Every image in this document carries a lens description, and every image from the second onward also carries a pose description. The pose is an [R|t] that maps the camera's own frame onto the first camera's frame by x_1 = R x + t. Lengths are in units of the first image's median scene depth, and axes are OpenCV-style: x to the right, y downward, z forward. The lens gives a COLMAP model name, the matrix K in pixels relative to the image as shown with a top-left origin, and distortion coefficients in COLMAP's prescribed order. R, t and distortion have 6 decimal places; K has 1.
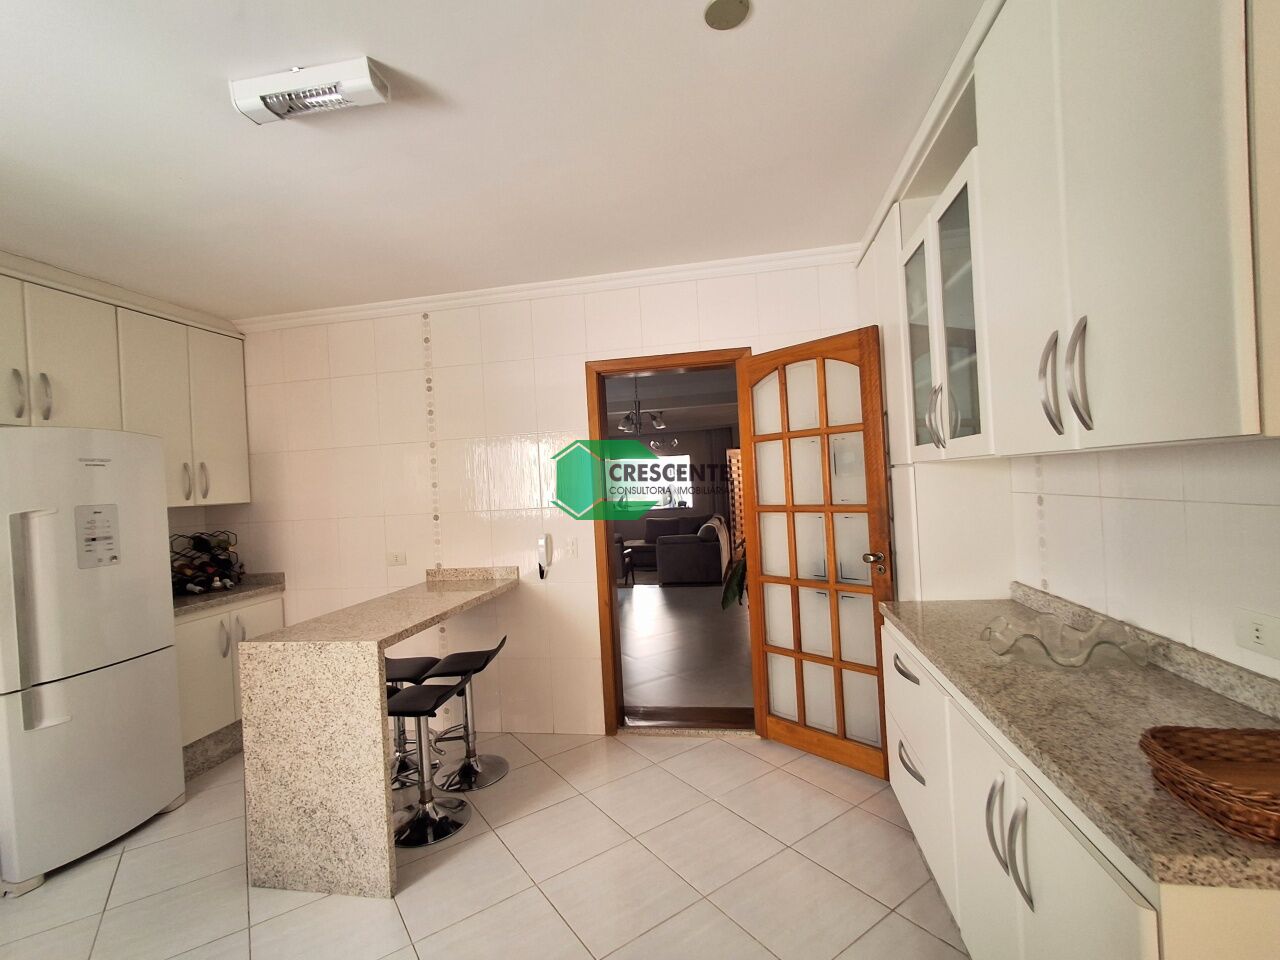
lens RADIAL K [[581.1, 0, 630.7], [0, 581.1, 483.6], [0, 0, 1]] dist [0.002777, 0.000712]
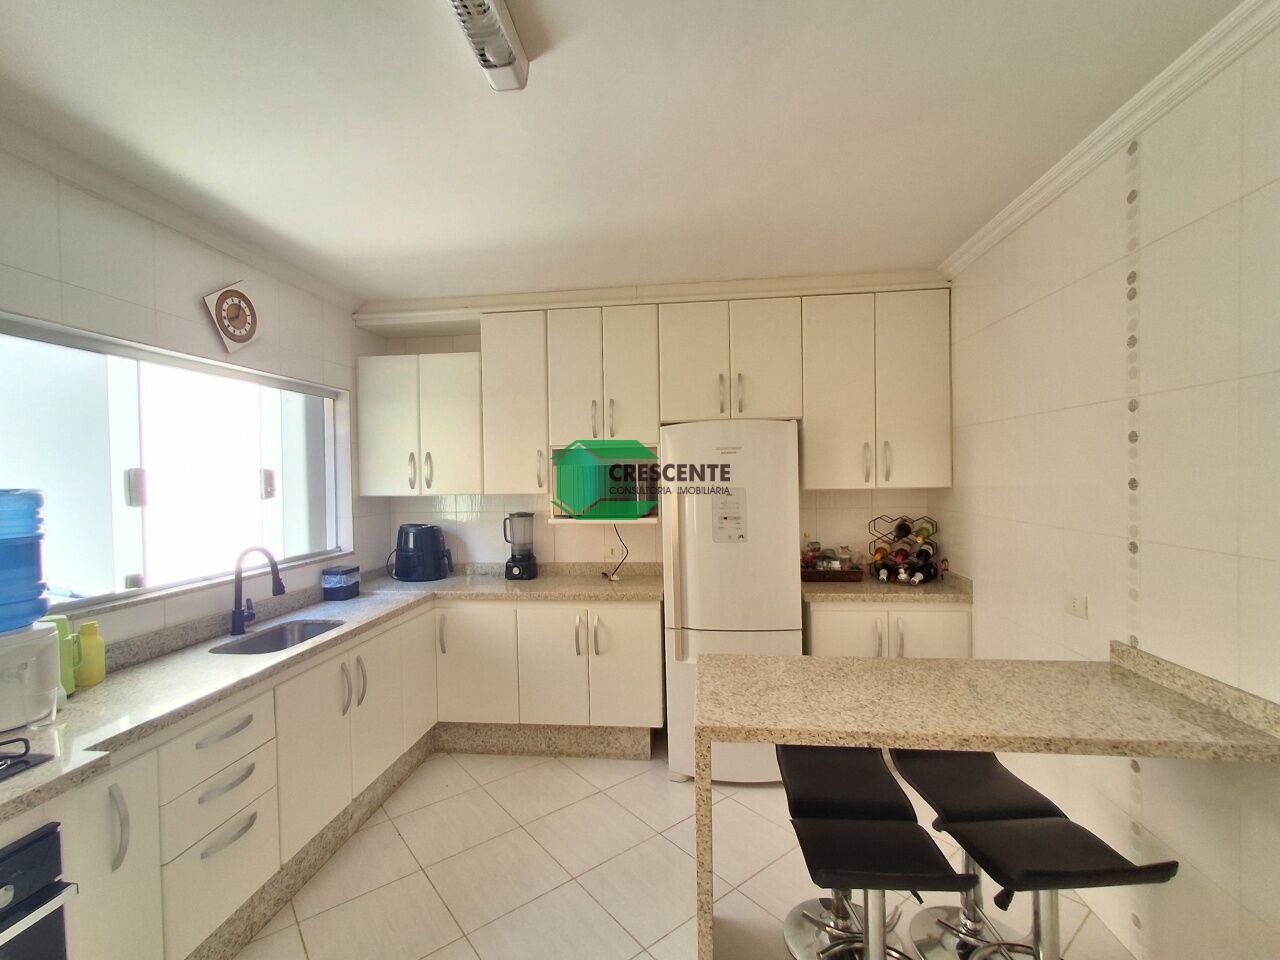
lens RADIAL K [[581.1, 0, 635.3], [0, 581.1, 483.4], [0, 0, 1]] dist [0.002777, 0.000712]
pose [[0.078679, 0.071257, -0.994350, 0.155528], [0.012912, 0.997286, 0.072489, -0.046089], [0.996816, -0.018543, 0.077545, 0.595171]]
